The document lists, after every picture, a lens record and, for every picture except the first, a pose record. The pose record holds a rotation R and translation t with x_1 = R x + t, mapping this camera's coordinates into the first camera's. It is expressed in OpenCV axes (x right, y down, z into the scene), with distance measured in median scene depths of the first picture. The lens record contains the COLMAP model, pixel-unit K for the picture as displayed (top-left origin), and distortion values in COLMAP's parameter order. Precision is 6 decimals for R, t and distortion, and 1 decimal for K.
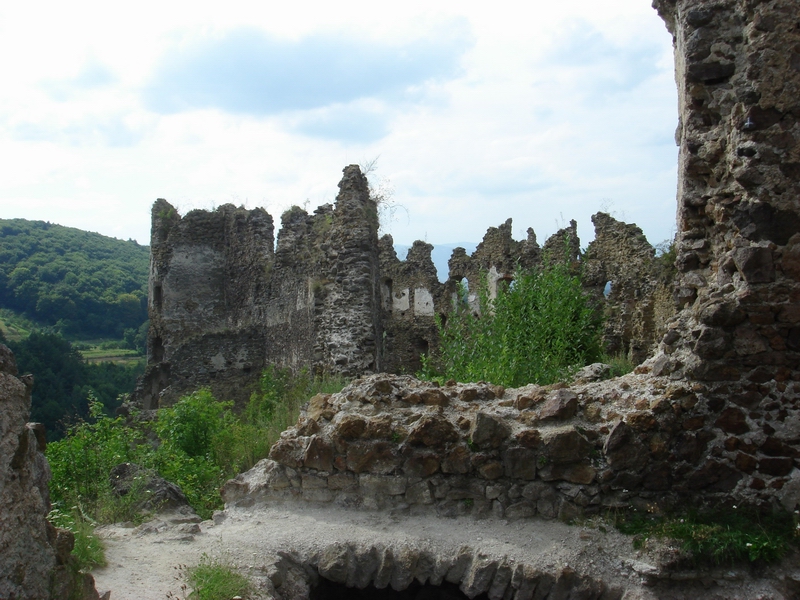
lens RADIAL K [[918.3, 0, 400.0], [0, 918.3, 300.0], [0, 0, 1]] dist [-0.113869, 0.005784]
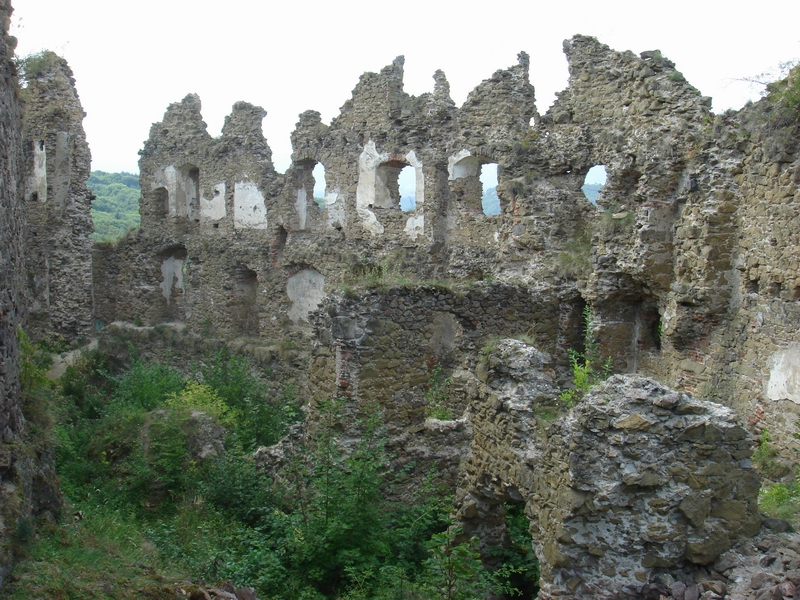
lens RADIAL K [[918.3, 0, 400.0], [0, 918.3, 300.0], [0, 0, 1]] dist [-0.113869, 0.005784]
pose [[0.987698, -0.004895, 0.156299, 0.031929], [-0.010112, 0.995419, 0.095073, 0.006466], [-0.156049, -0.095484, 0.983123, 0.439938]]
